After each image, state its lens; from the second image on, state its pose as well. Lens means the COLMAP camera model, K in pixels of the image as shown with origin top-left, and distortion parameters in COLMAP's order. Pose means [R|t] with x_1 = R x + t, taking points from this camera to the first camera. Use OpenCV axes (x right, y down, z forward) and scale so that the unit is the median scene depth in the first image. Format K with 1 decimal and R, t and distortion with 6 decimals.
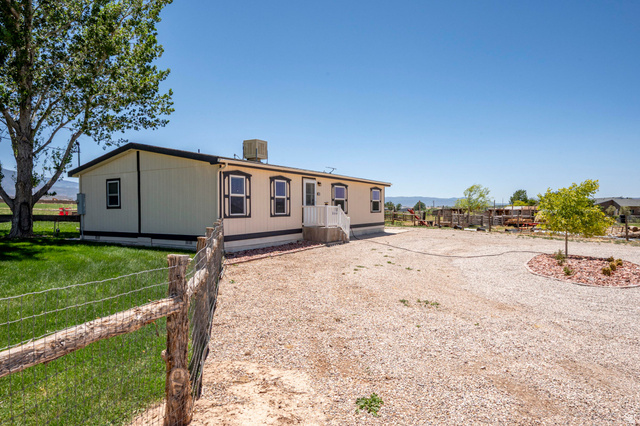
lens RADIAL K [[382.1, 0, 320.0], [0, 382.1, 213.0], [0, 0, 1]] dist [0.002497, 0.000127]
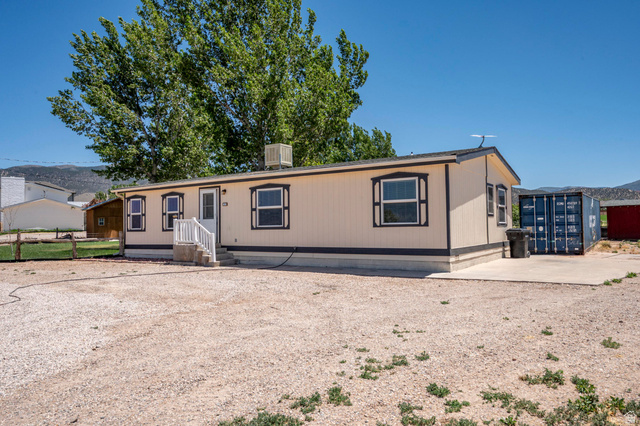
lens RADIAL K [[303.9, 0, 320.0], [0, 303.9, 213.0], [0, 0, 1]] dist [-0.000491, -0.000034]
pose [[0.139963, -0.021524, -0.989923, 0.668625], [0.018092, 0.999652, -0.019178, -0.014135], [0.989991, -0.015225, 0.140304, 1.104765]]
